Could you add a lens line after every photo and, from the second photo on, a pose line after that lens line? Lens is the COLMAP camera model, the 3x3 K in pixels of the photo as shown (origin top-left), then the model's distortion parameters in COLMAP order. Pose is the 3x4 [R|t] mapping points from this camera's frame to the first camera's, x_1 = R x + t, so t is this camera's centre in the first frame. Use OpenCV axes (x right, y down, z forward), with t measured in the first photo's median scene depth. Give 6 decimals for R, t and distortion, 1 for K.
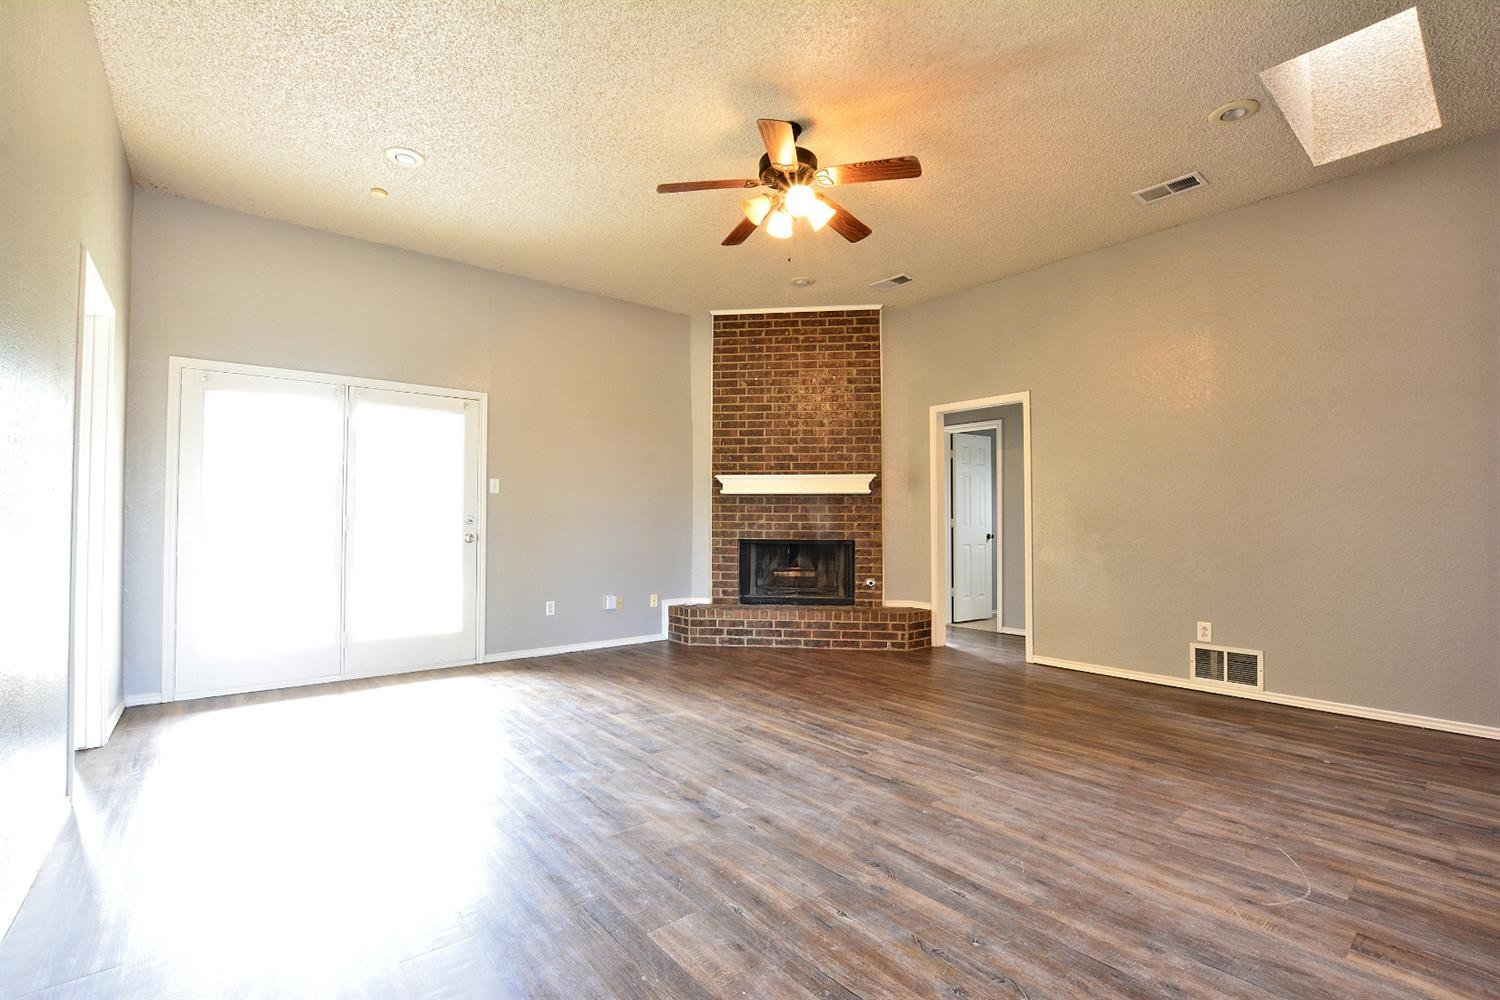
lens RADIAL K [[665.3, 0, 736.3], [0, 665.3, 504.4], [0, 0, 1]] dist [-0.032402, 0.003098]
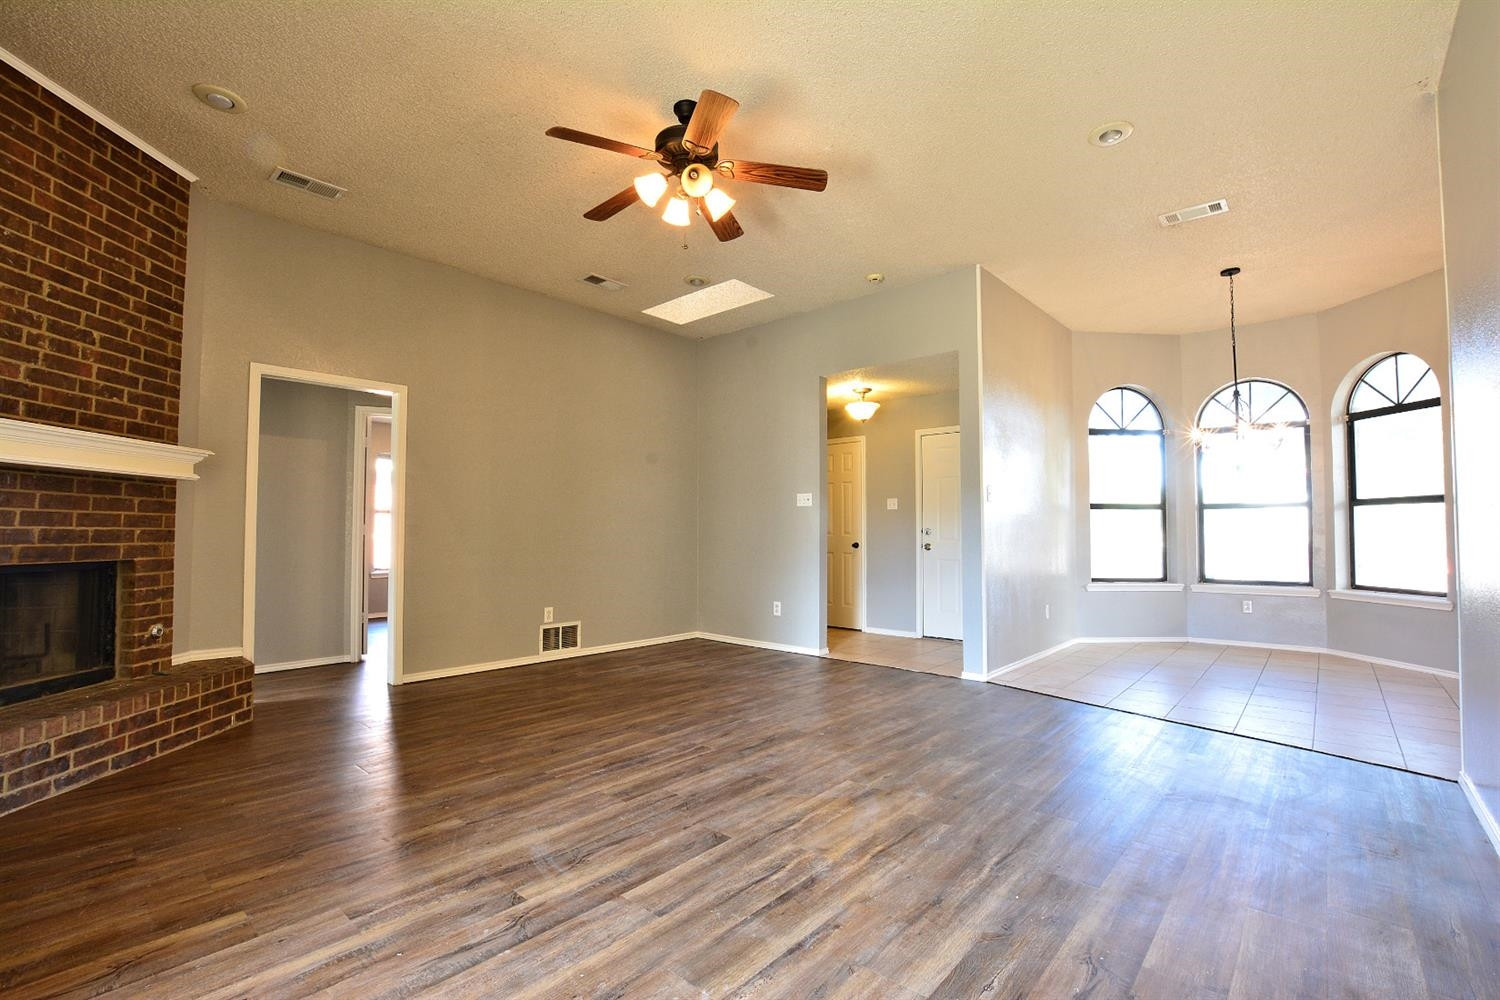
lens RADIAL K [[665.3, 0, 764.5], [0, 665.3, 508.3], [0, 0, 1]] dist [-0.032402, 0.003098]
pose [[-0.186226, 0.032973, 0.981954, -0.529871], [-0.030827, 0.998749, -0.039383, 0.017377], [-0.982023, -0.037605, -0.184976, 0.663959]]
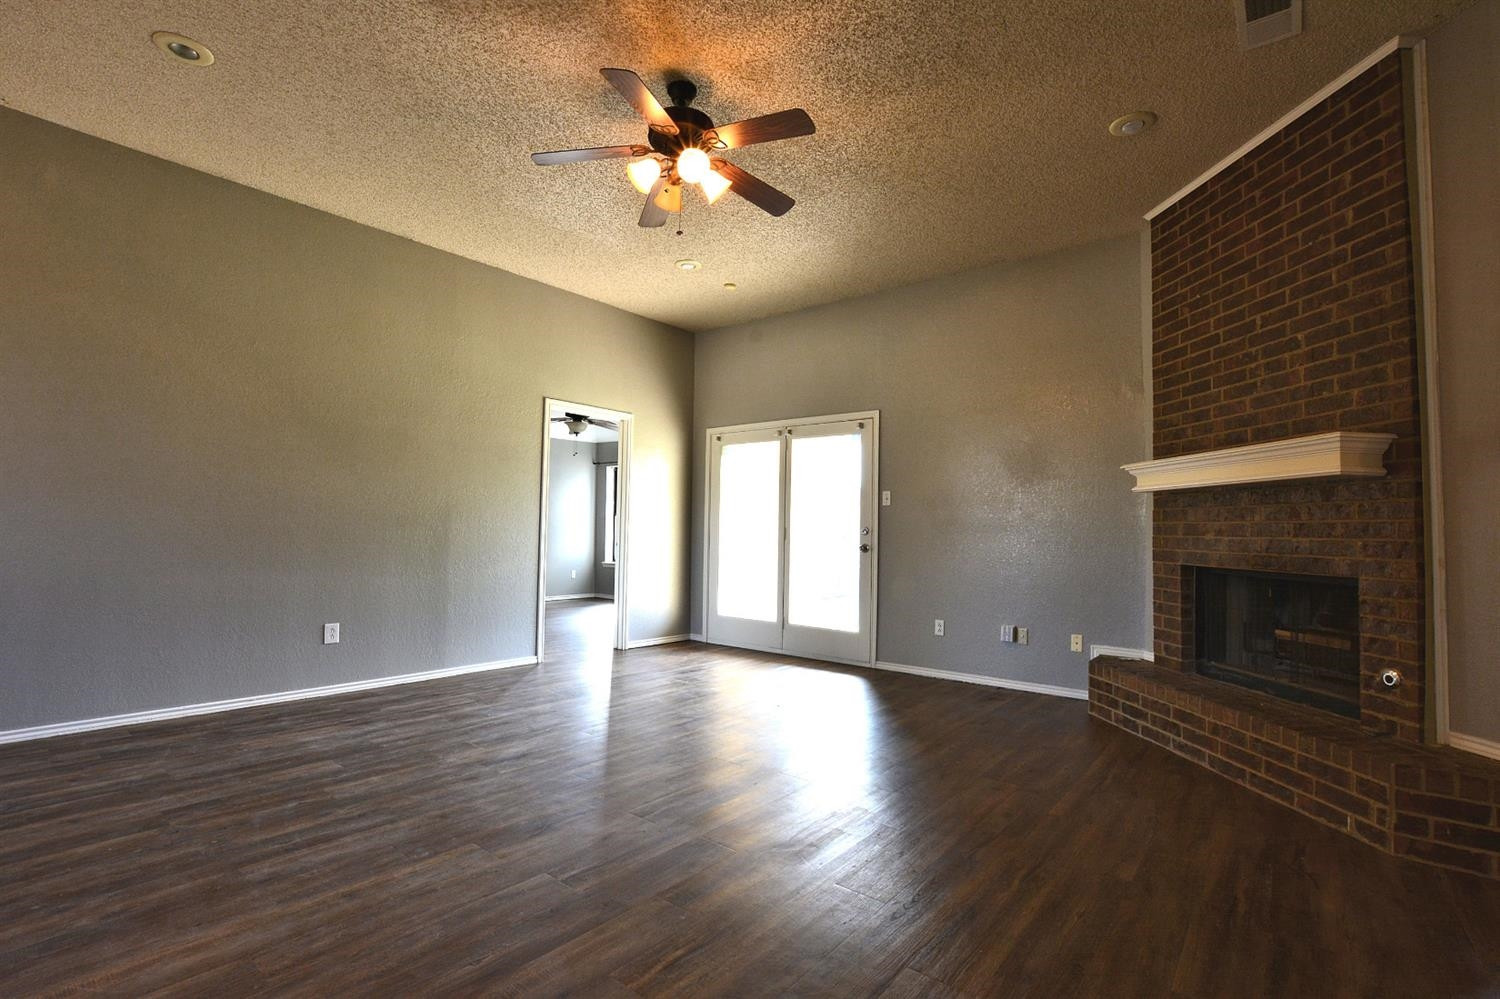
lens RADIAL K [[675.9, 0, 751.1], [0, 675.9, 506.7], [0, 0, 1]] dist [-0.023502, -0.000087]
pose [[0.214835, -0.034491, -0.976041, 0.614347], [0.009775, 0.999402, -0.033165, 0.017931], [0.976601, -0.002416, 0.215044, 0.567605]]
